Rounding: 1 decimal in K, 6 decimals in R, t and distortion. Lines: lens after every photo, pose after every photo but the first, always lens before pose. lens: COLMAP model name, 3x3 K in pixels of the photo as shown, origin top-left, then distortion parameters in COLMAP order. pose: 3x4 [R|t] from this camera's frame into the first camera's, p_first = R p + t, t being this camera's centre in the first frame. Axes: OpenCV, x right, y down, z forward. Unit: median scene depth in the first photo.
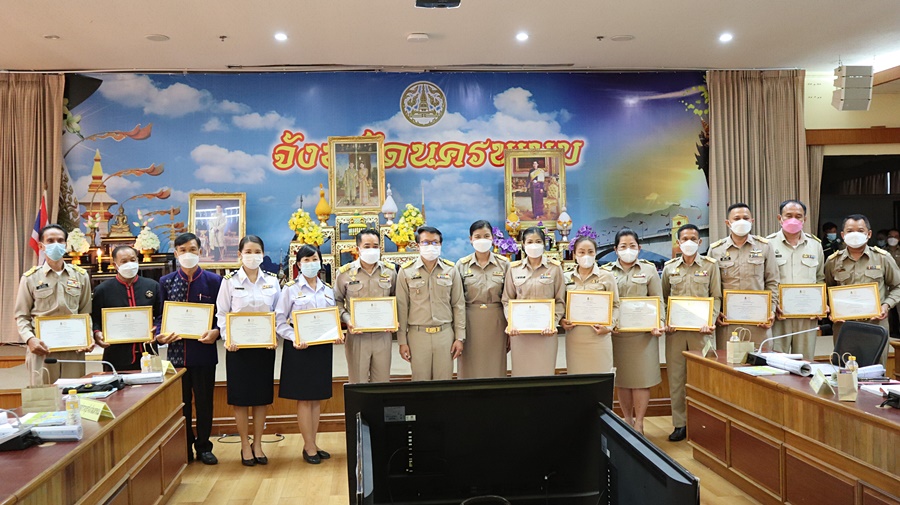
lens RADIAL K [[950.7, 0, 448.0], [0, 950.7, 221.4], [0, 0, 1]] dist [-0.060921, 0.000000]
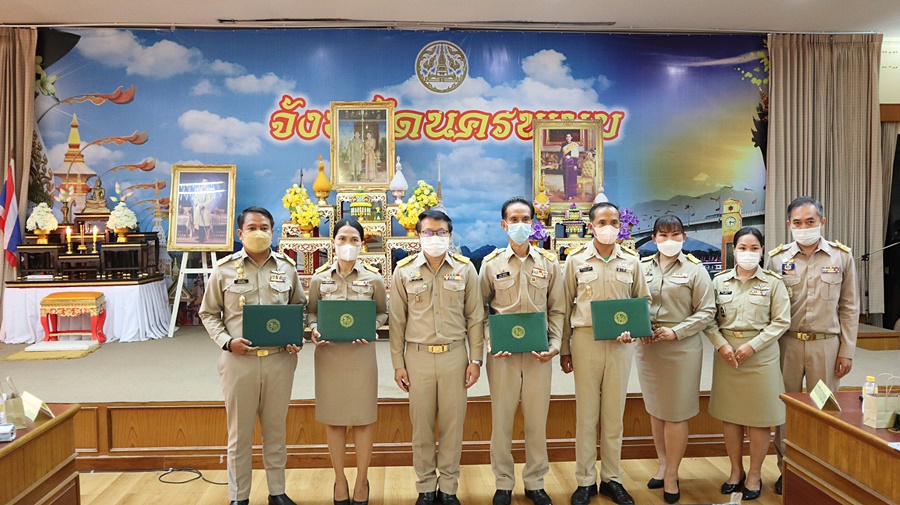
lens RADIAL K [[848.6, 0, 448.1], [0, 848.6, 245.1], [0, 0, 1]] dist [-0.043189, 0.000000]
pose [[0.999194, 0.018898, -0.035424, 0.010904], [-0.017015, 0.998465, 0.052701, -0.000708], [0.036365, -0.052056, 0.997982, 0.214174]]
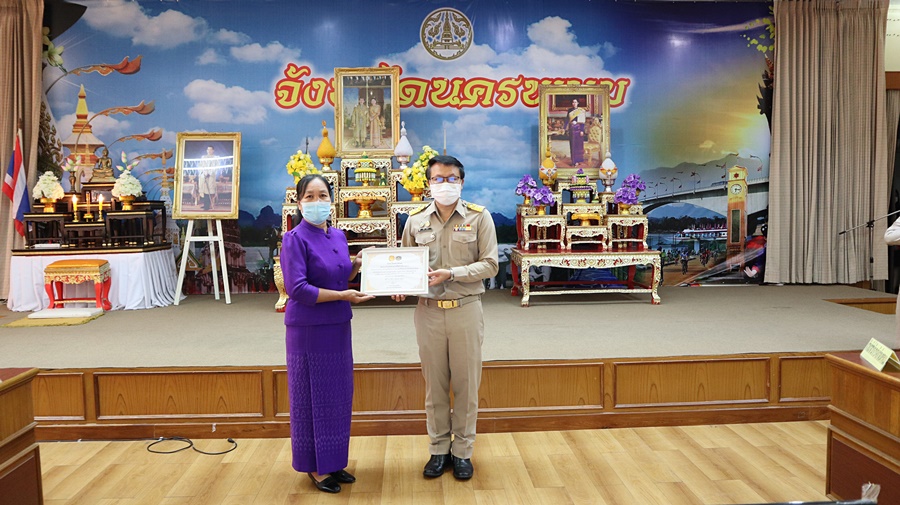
lens RADIAL K [[776.1, 0, 447.5], [0, 776.1, 248.4], [0, 0, 1]] dist [-0.086798, 0.083495]
pose [[0.998857, 0.015755, -0.045126, 0.009968], [-0.012249, 0.996960, 0.076942, 0.018568], [0.046201, -0.076301, 0.996014, 0.282361]]
